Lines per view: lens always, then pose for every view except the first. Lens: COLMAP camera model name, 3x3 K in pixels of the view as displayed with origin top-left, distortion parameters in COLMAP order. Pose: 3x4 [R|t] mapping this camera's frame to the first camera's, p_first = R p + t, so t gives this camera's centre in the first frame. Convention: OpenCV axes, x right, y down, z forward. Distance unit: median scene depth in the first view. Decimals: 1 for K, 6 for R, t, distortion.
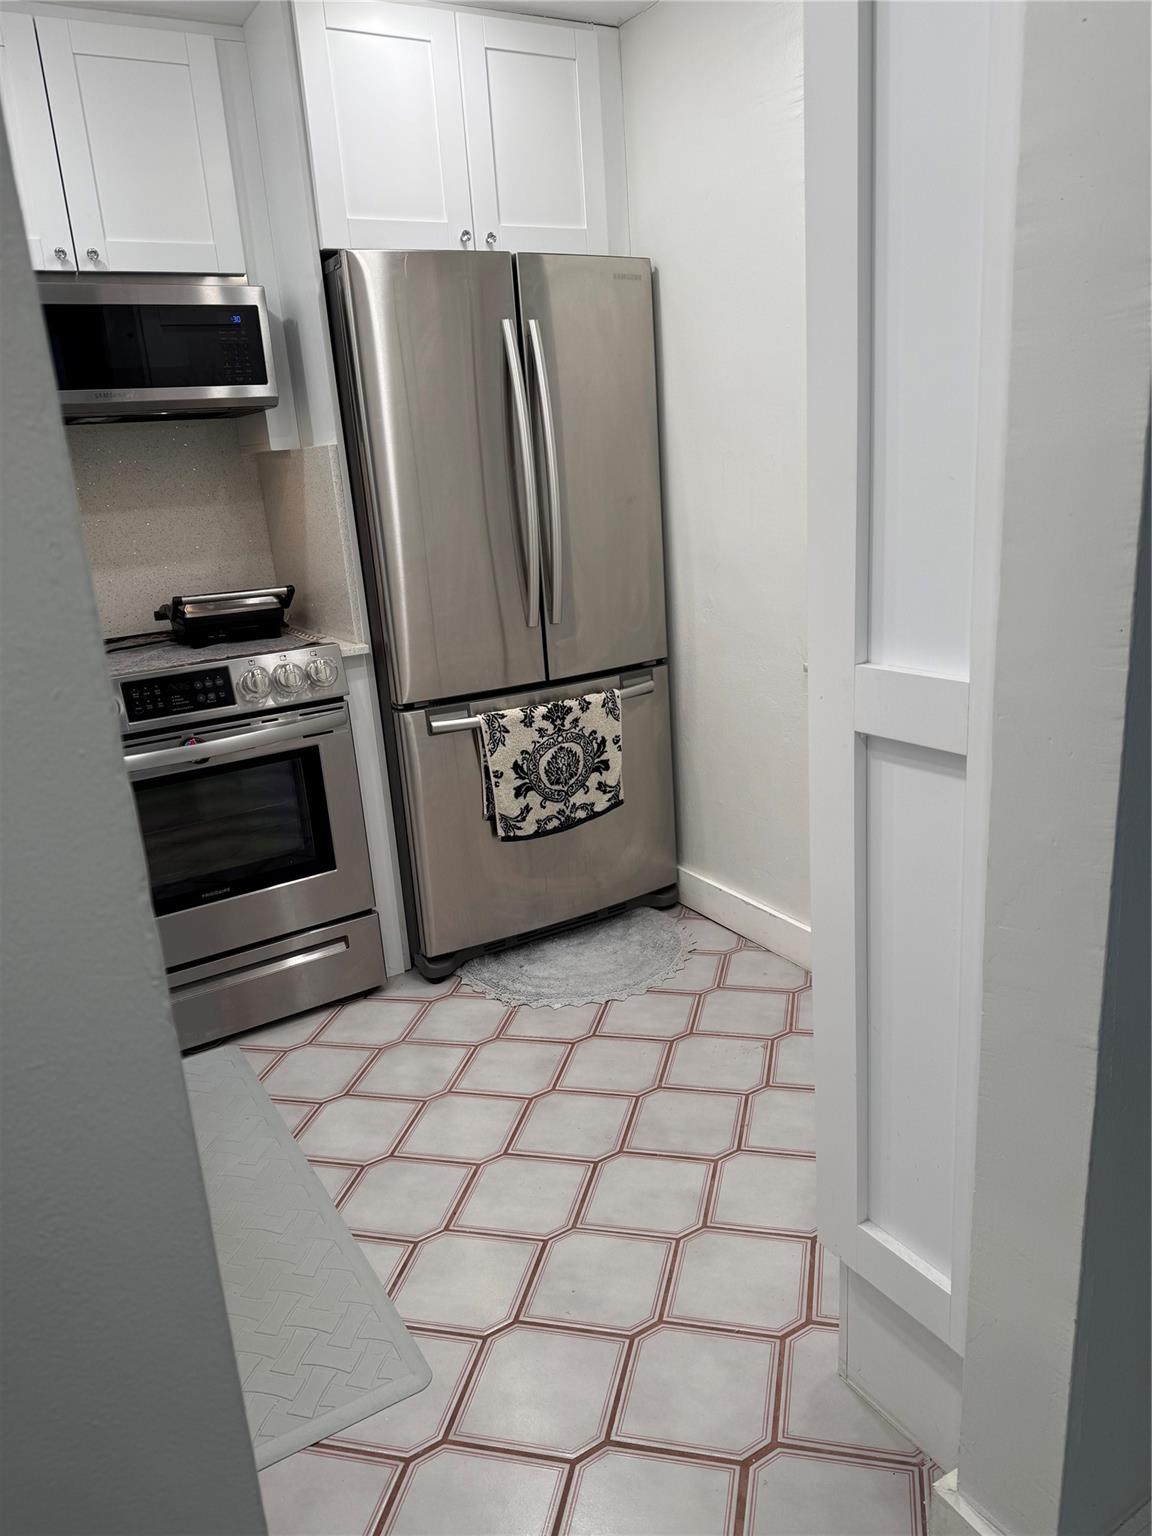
lens RADIAL K [[1069.9, 0, 550.4], [0, 1069.9, 774.3], [0, 0, 1]] dist [0.112300, -0.155633]
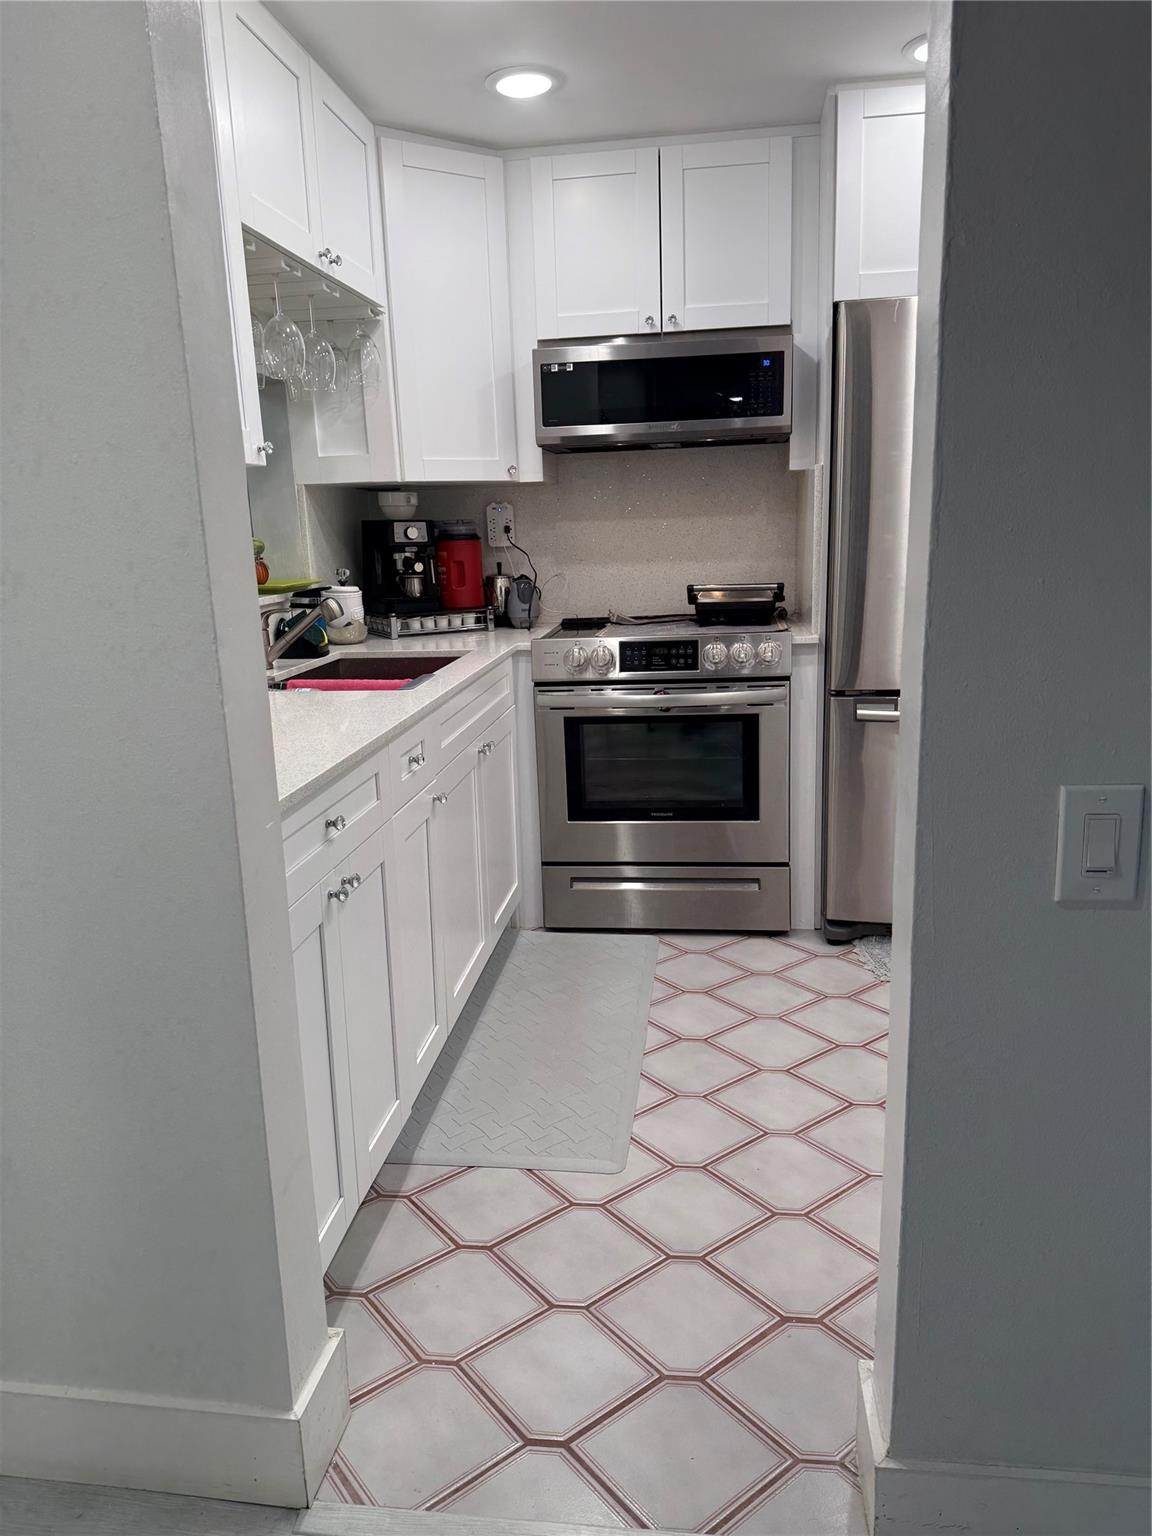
lens RADIAL K [[1053.8, 0, 578.8], [0, 1053.8, 768.2], [0, 0, 1]] dist [0.240415, -0.441399]
pose [[0.788366, 0.181860, -0.587712, 0.352585], [-0.197785, 0.979517, 0.037787, 0.028967], [0.582546, 0.086451, 0.808187, -0.079035]]
